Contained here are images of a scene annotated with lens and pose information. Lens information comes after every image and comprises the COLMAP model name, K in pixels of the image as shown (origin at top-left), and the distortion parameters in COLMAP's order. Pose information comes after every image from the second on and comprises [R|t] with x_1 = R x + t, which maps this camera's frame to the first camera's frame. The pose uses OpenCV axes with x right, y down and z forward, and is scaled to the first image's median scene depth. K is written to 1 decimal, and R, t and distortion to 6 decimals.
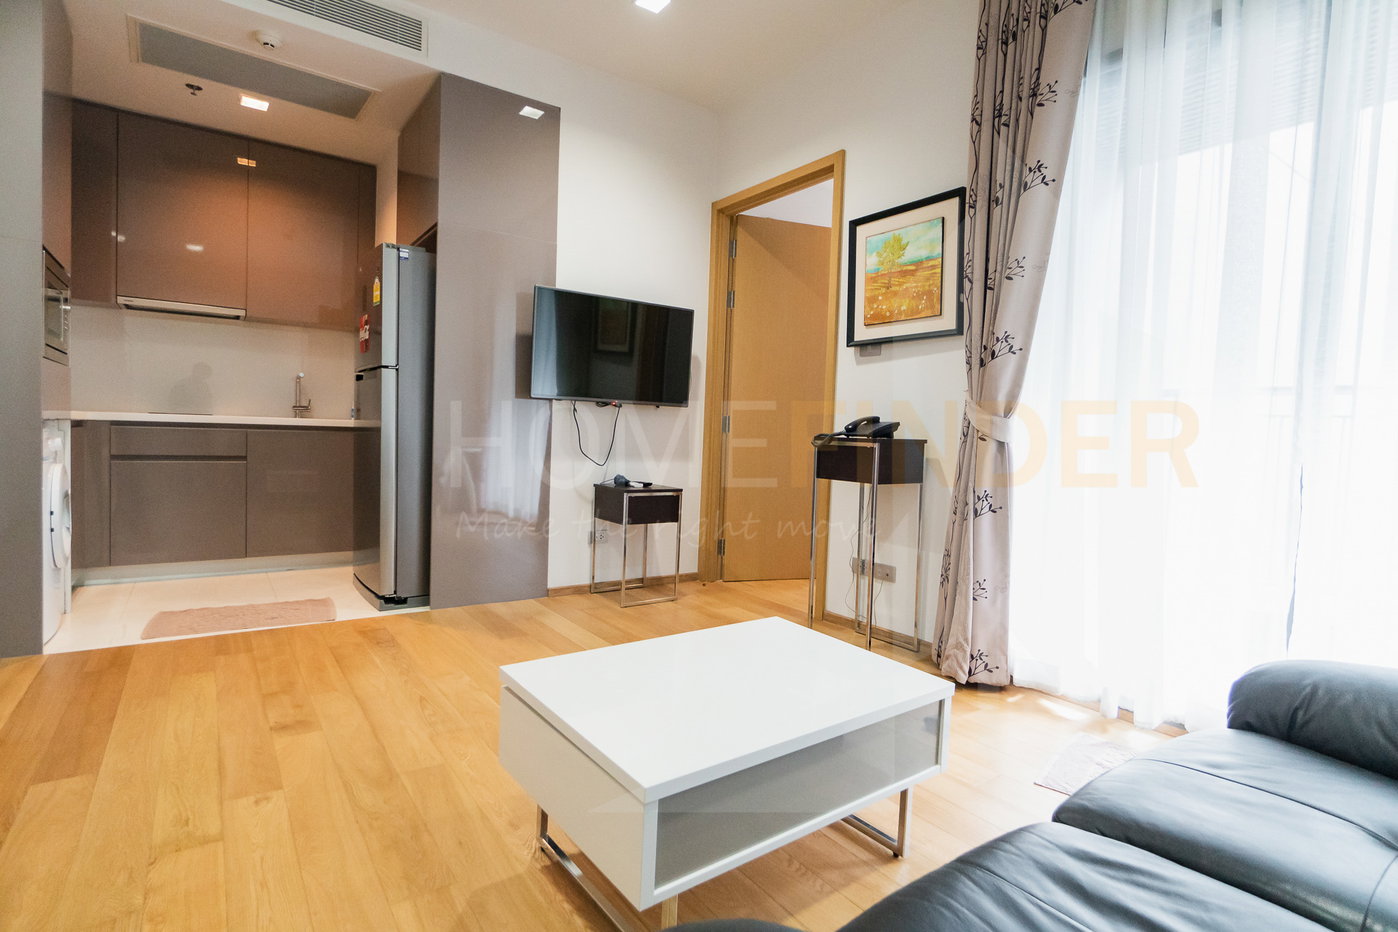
lens RADIAL K [[715.5, 0, 699.0], [0, 715.5, 466.0], [0, 0, 1]] dist [0.000623, -0.000265]
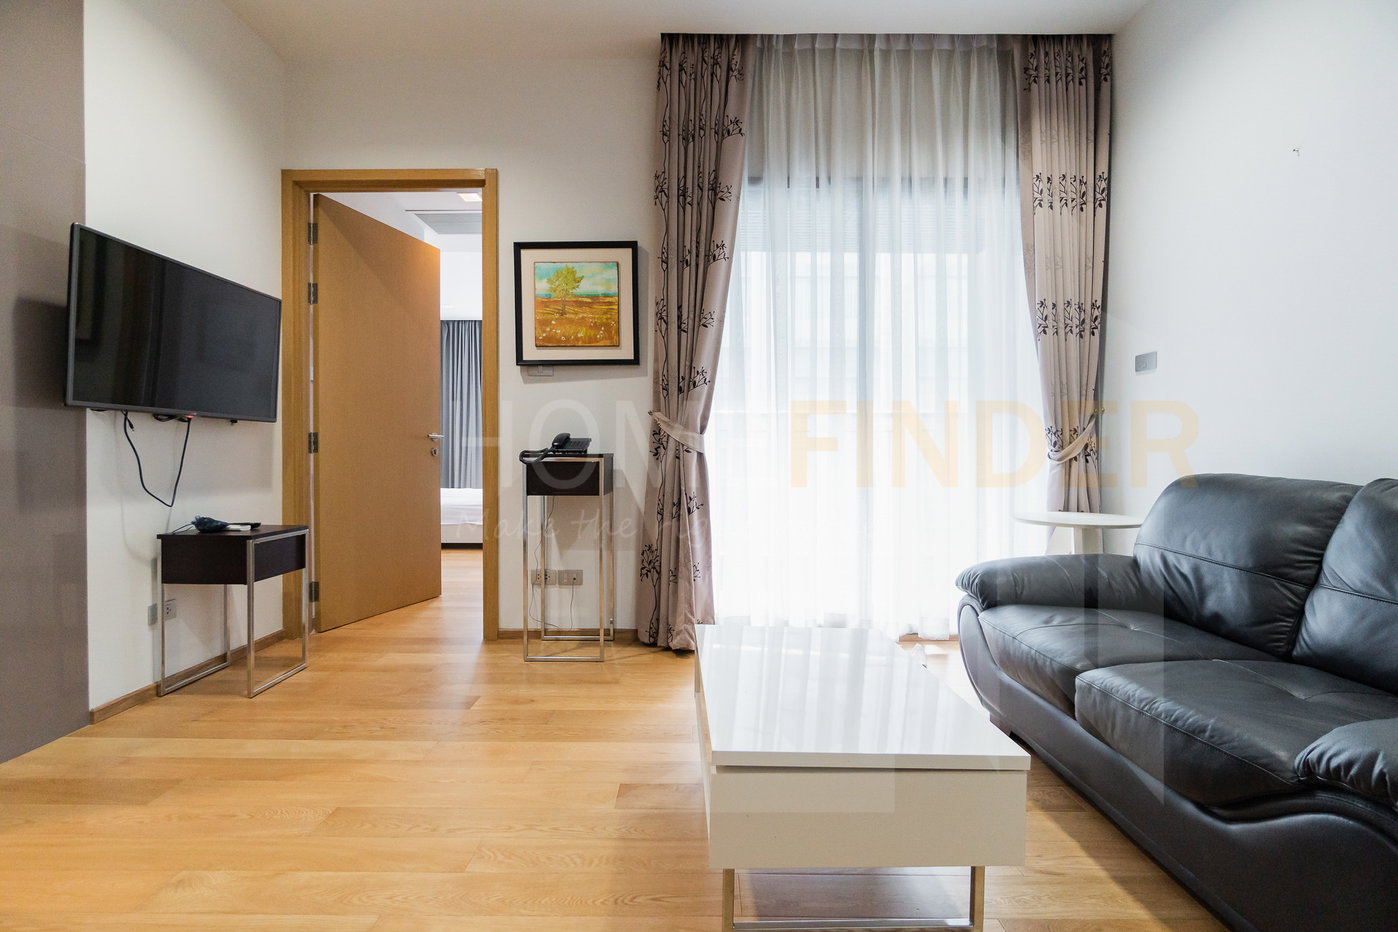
lens RADIAL K [[634.3, 0, 699.0], [0, 634.3, 466.0], [0, 0, 1]] dist [-0.008867, 0.000014]
pose [[0.574856, -0.048921, 0.816791, -0.422988], [0.057552, 0.998156, 0.019279, -0.027491], [-0.816228, 0.035925, 0.576612, 0.295990]]
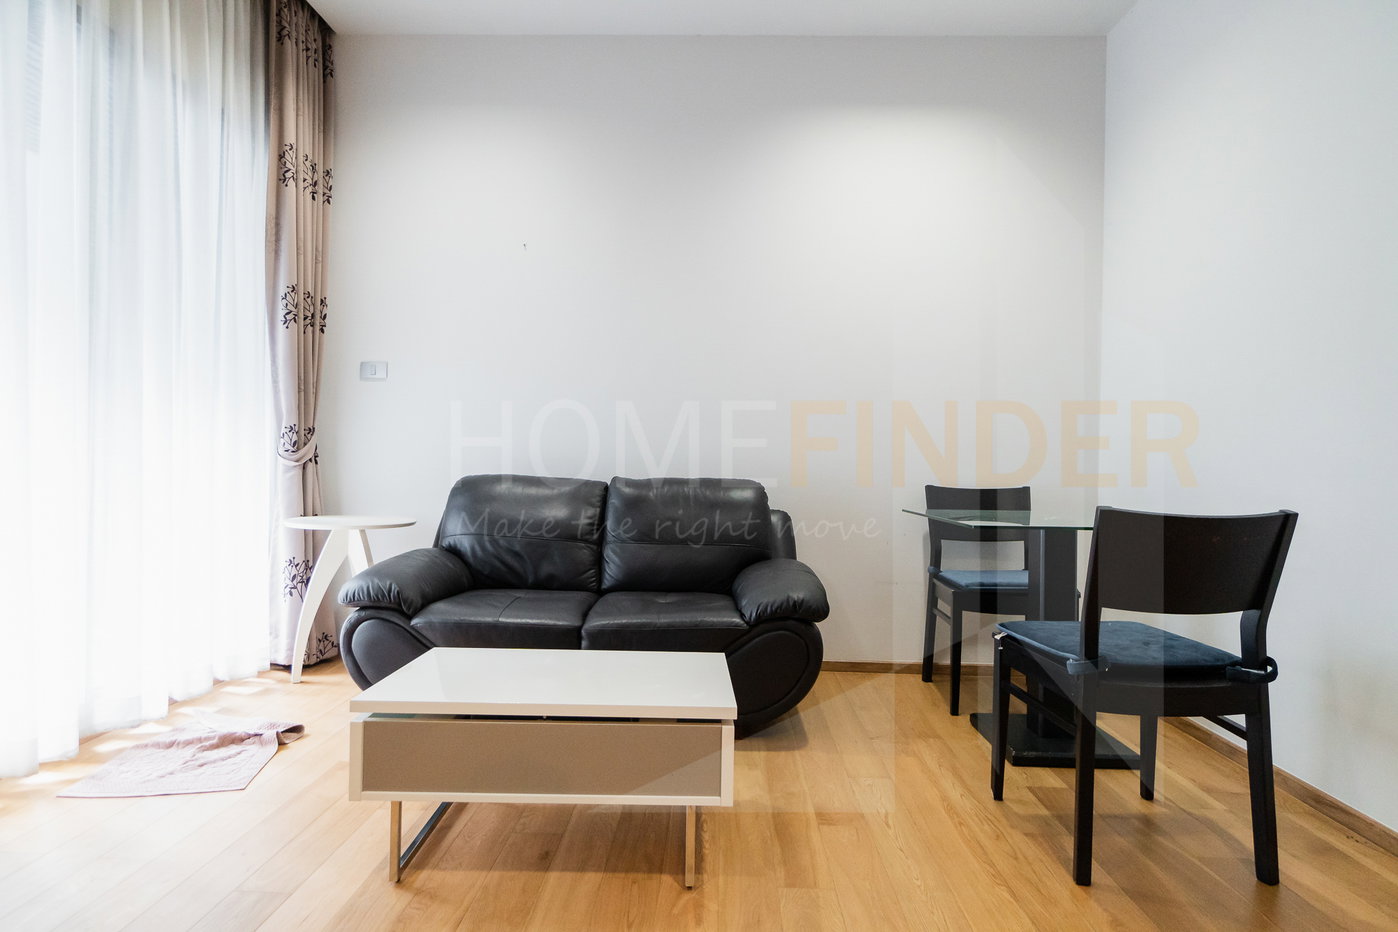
lens RADIAL K [[789.3, 0, 699.0], [0, 789.3, 466.0], [0, 0, 1]] dist [0.000902, -0.001088]
pose [[-0.793053, -0.054054, 0.606749, -0.441716], [-0.020800, 0.997877, 0.061713, -0.059666], [-0.608797, 0.036321, -0.792494, 0.935056]]
